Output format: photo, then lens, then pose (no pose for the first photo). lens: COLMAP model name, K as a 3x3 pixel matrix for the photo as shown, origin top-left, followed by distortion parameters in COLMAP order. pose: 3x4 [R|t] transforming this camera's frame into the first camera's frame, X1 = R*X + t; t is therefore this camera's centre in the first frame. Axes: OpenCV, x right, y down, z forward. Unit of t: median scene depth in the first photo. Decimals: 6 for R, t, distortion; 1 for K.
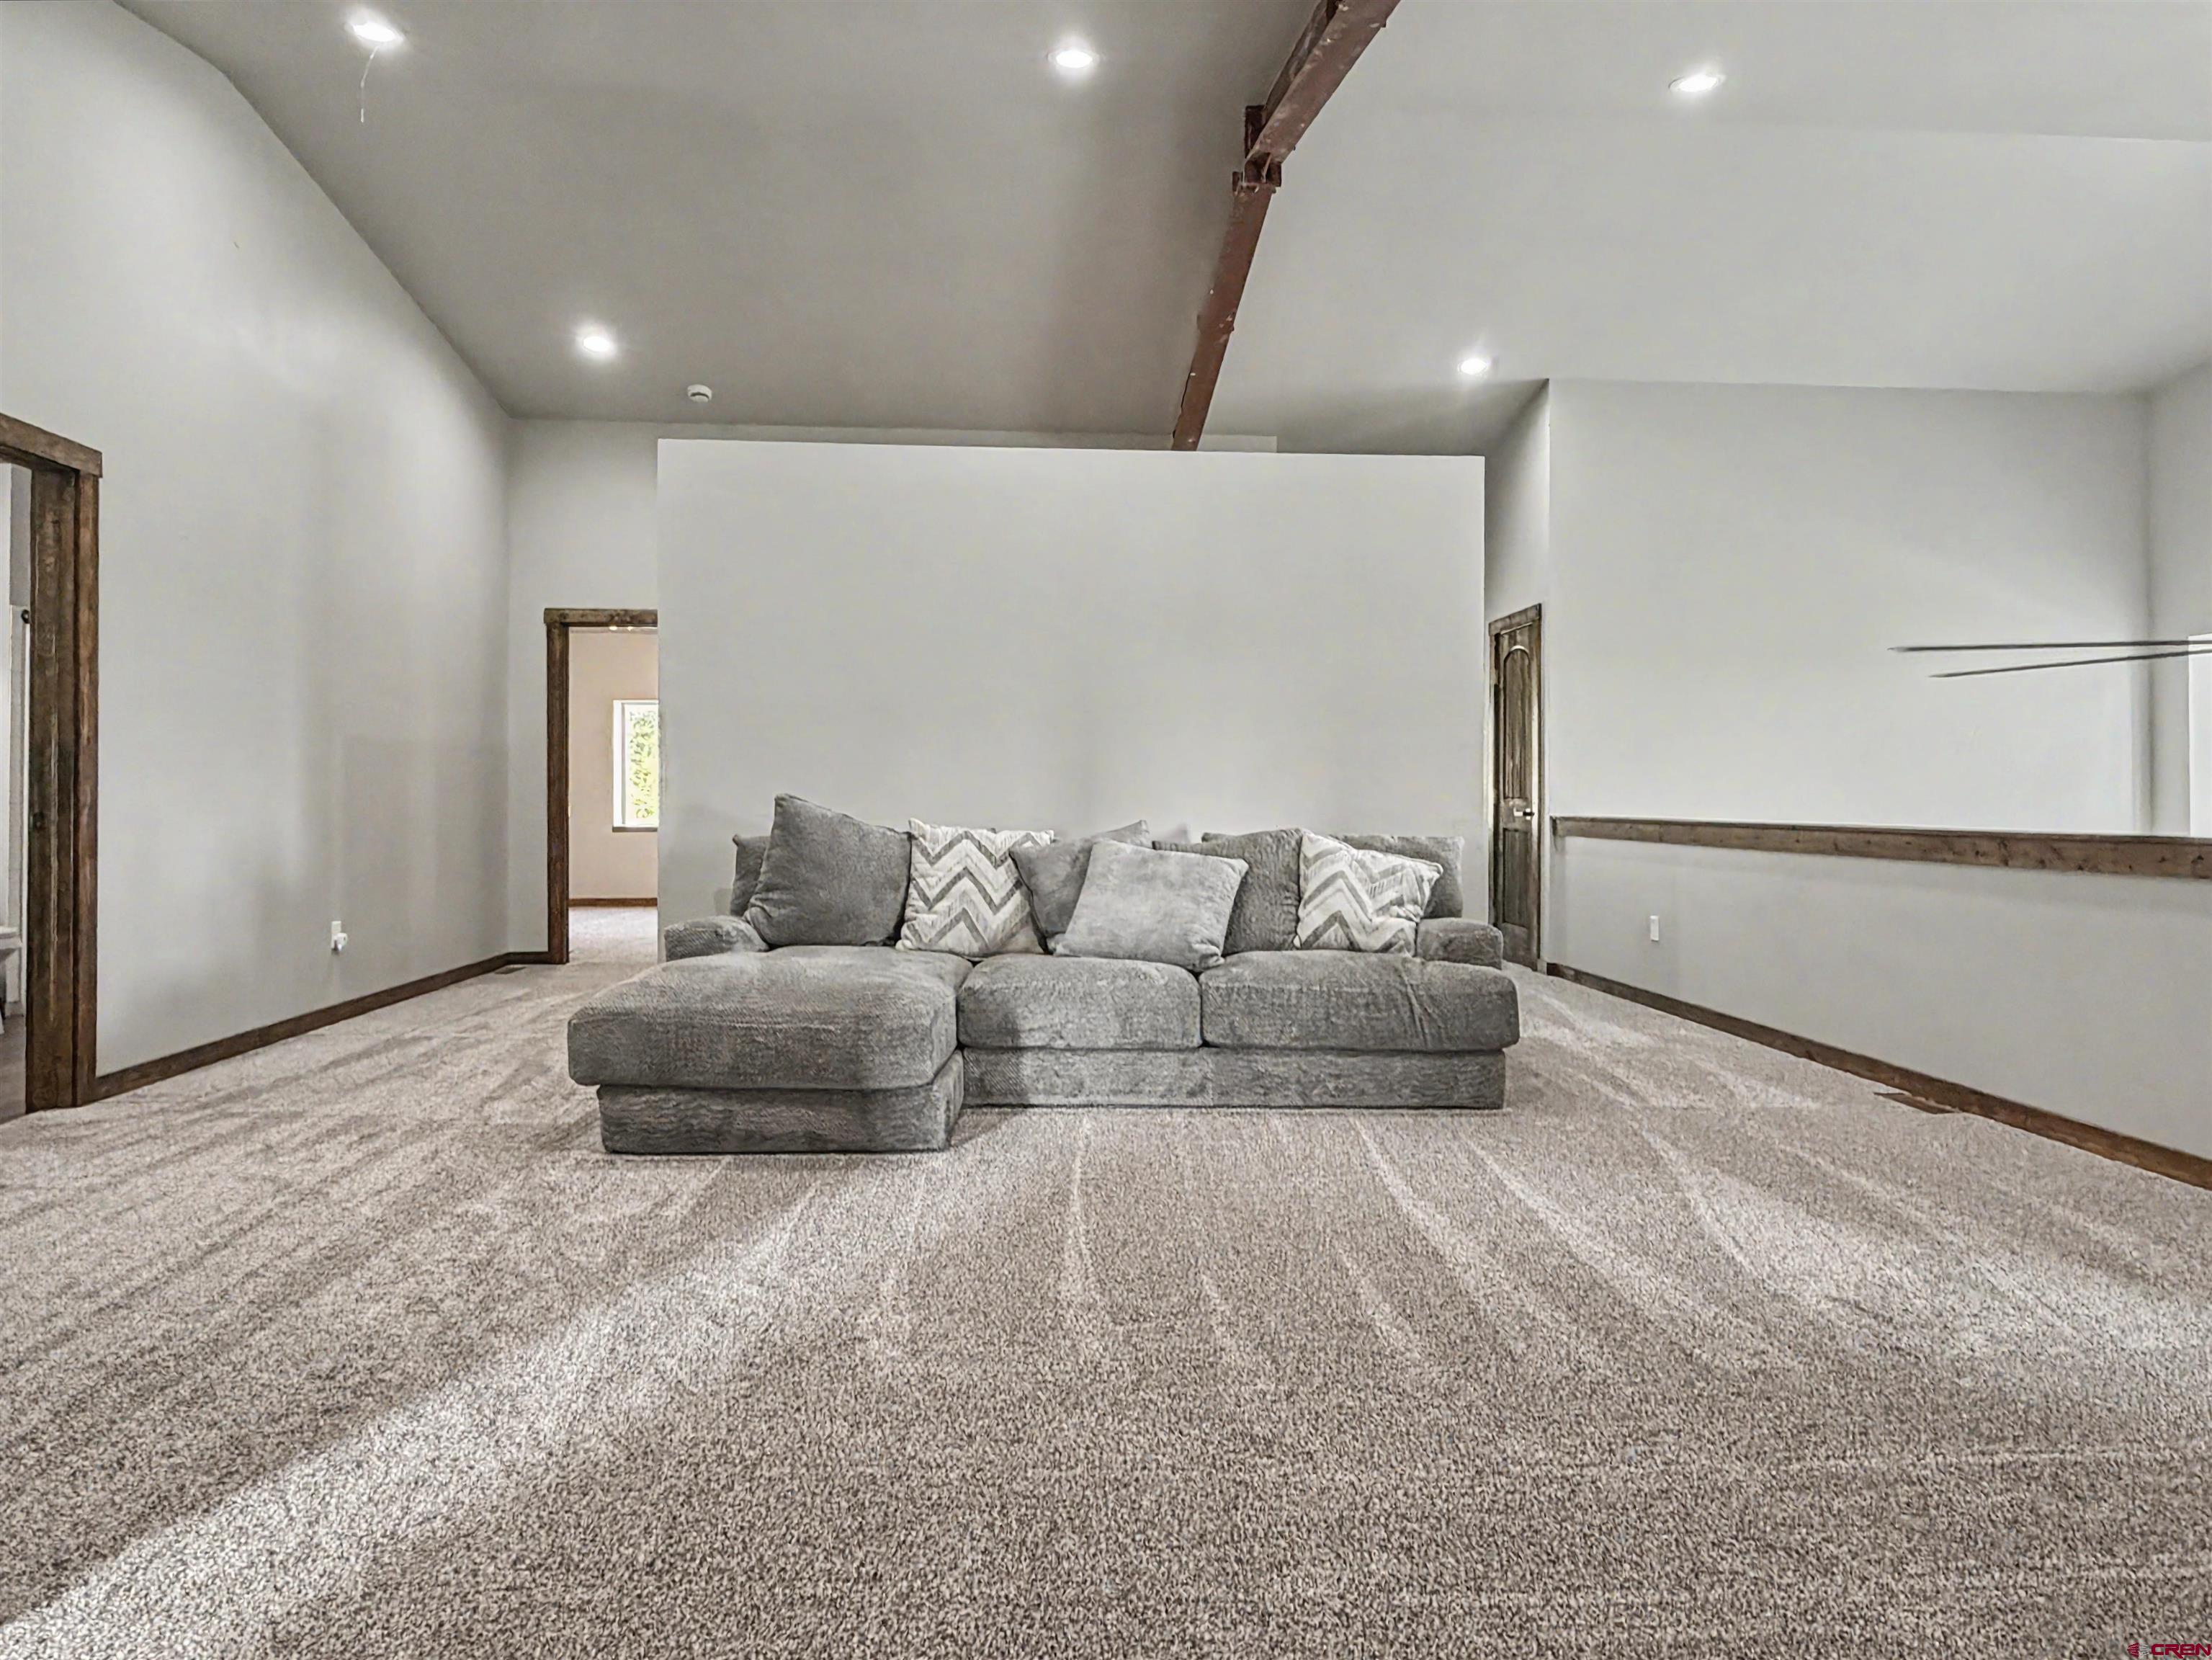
lens RADIAL K [[1270.5, 0, 1115.4], [0, 1270.5, 789.6], [0, 0, 1]] dist [-0.018586, -0.000912]
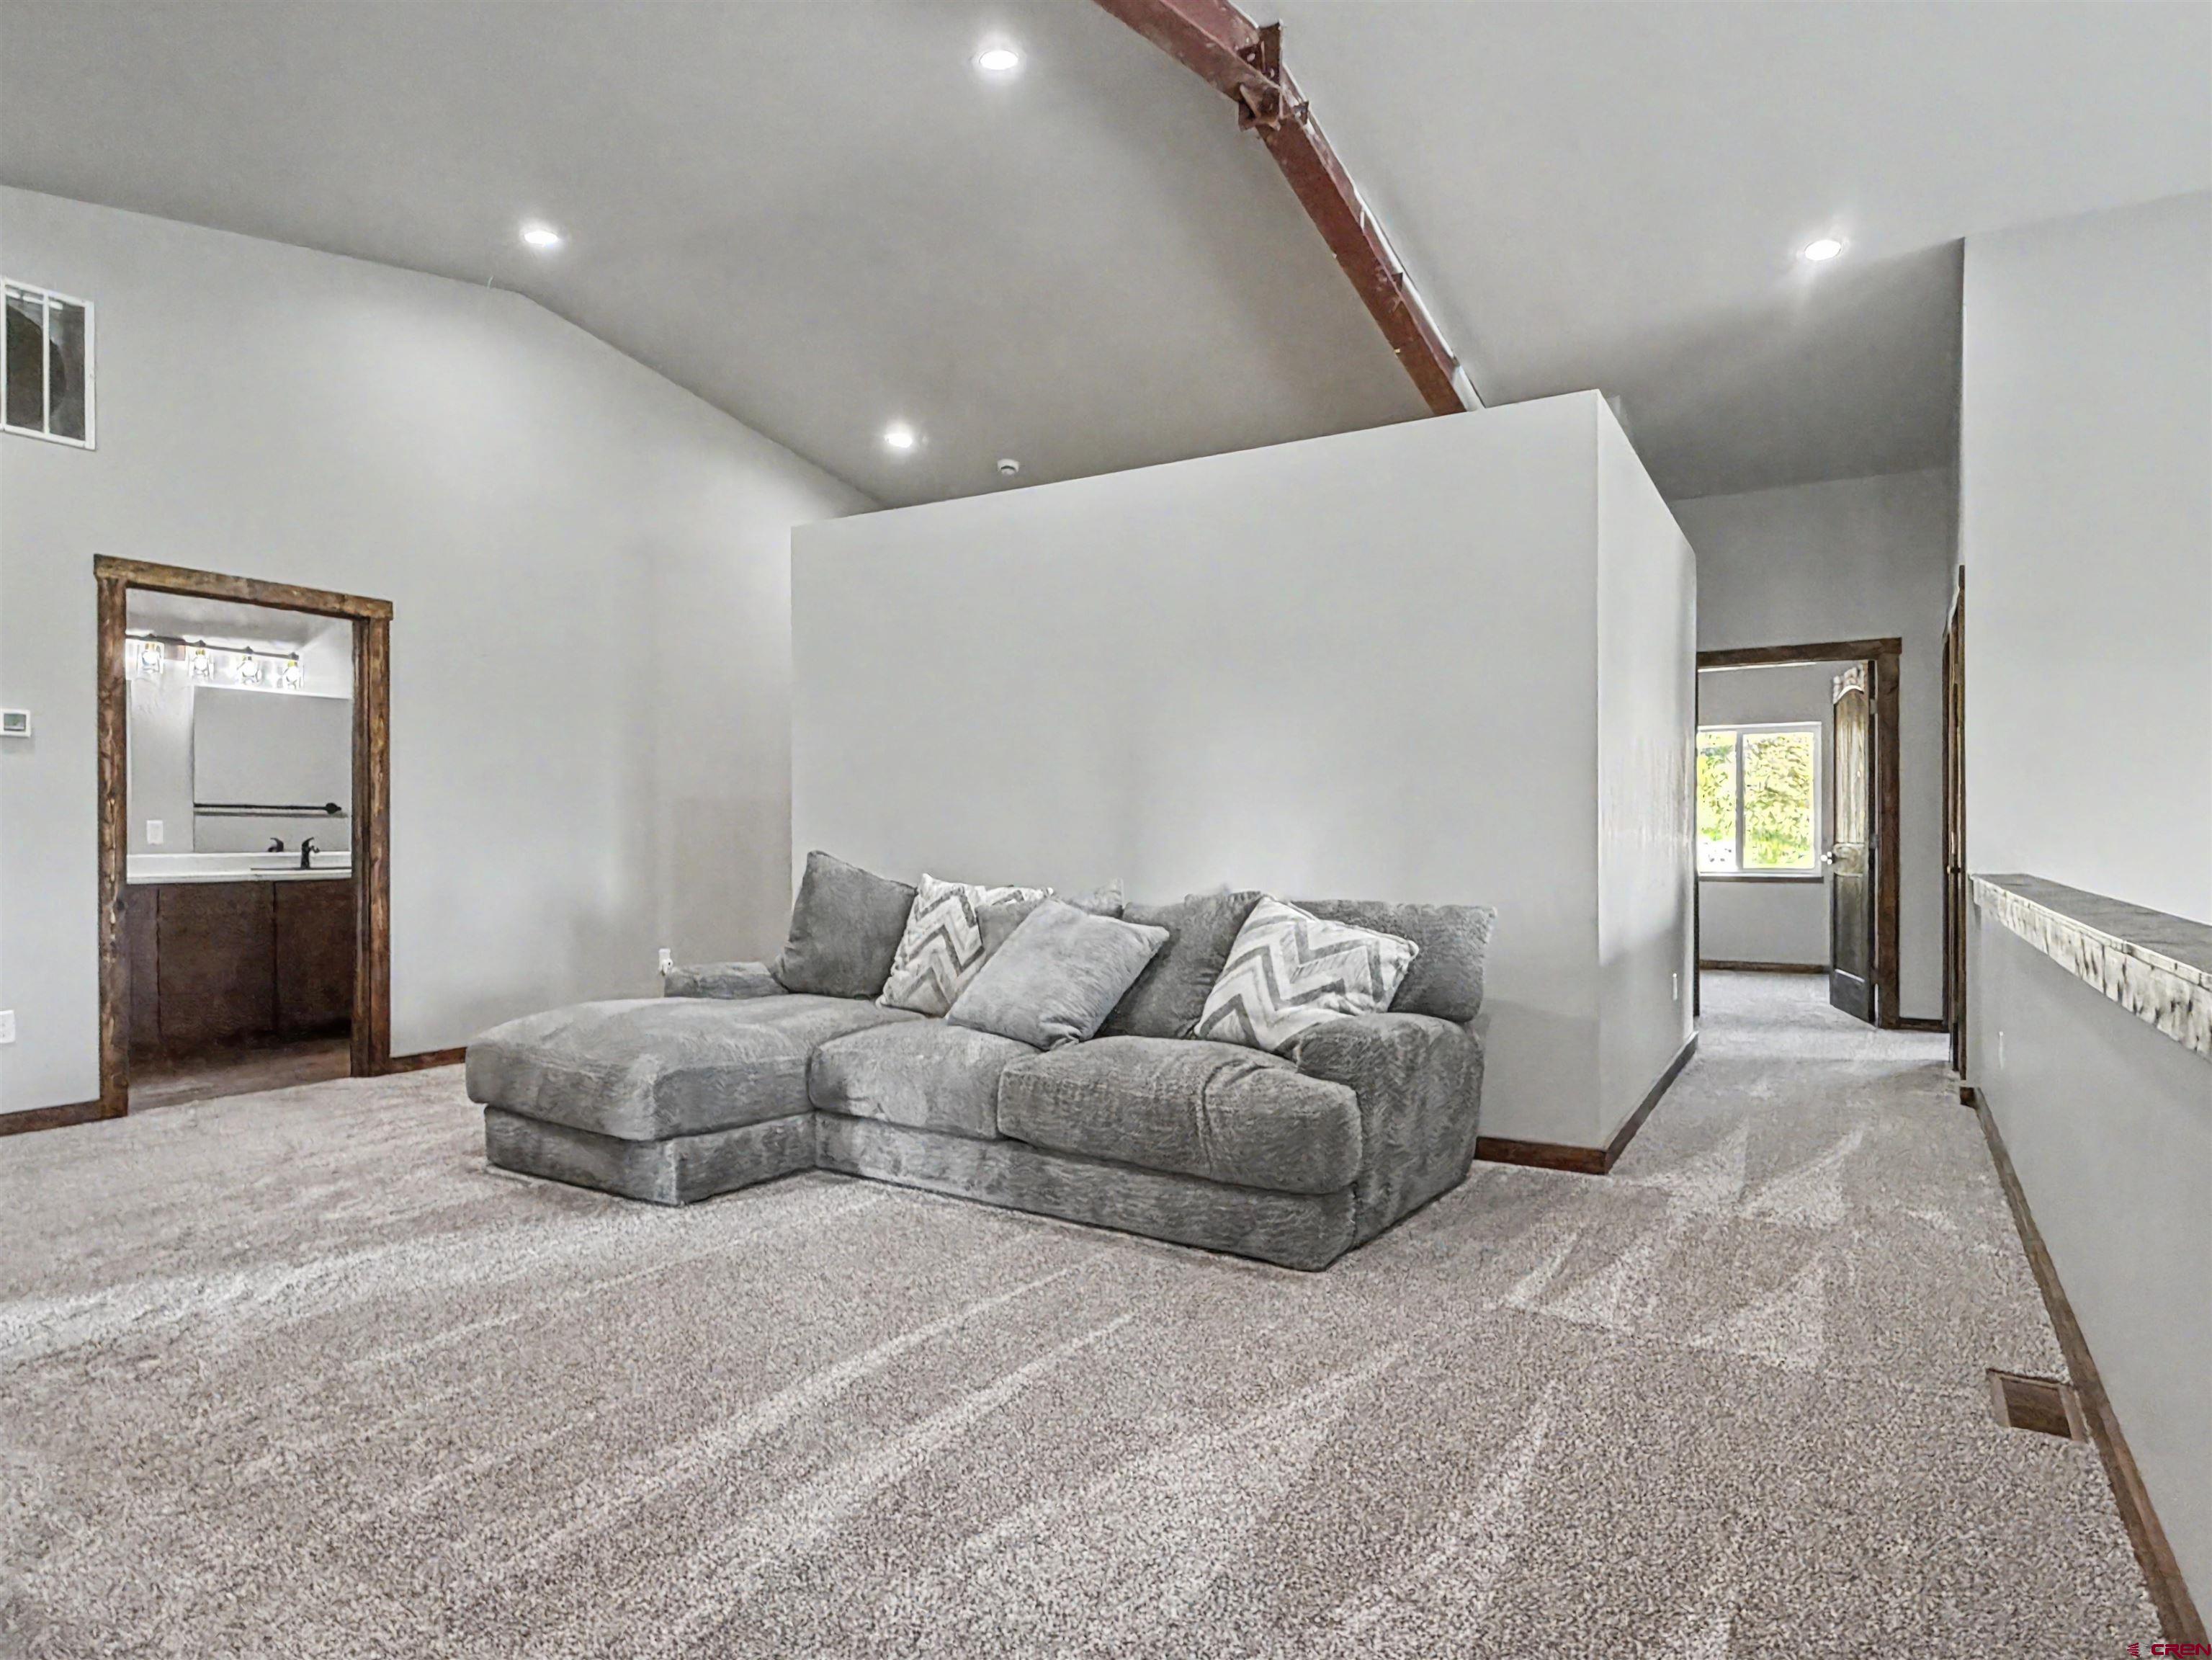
lens RADIAL K [[1270.5, 0, 1104.0], [0, 1270.5, 838.0], [0, 0, 1]] dist [-0.018586, -0.000912]
pose [[0.823944, -0.005765, -0.566641, 0.608668], [0.009674, 0.999946, 0.003893, -0.009211], [0.566588, -0.008690, 0.823955, 0.305451]]
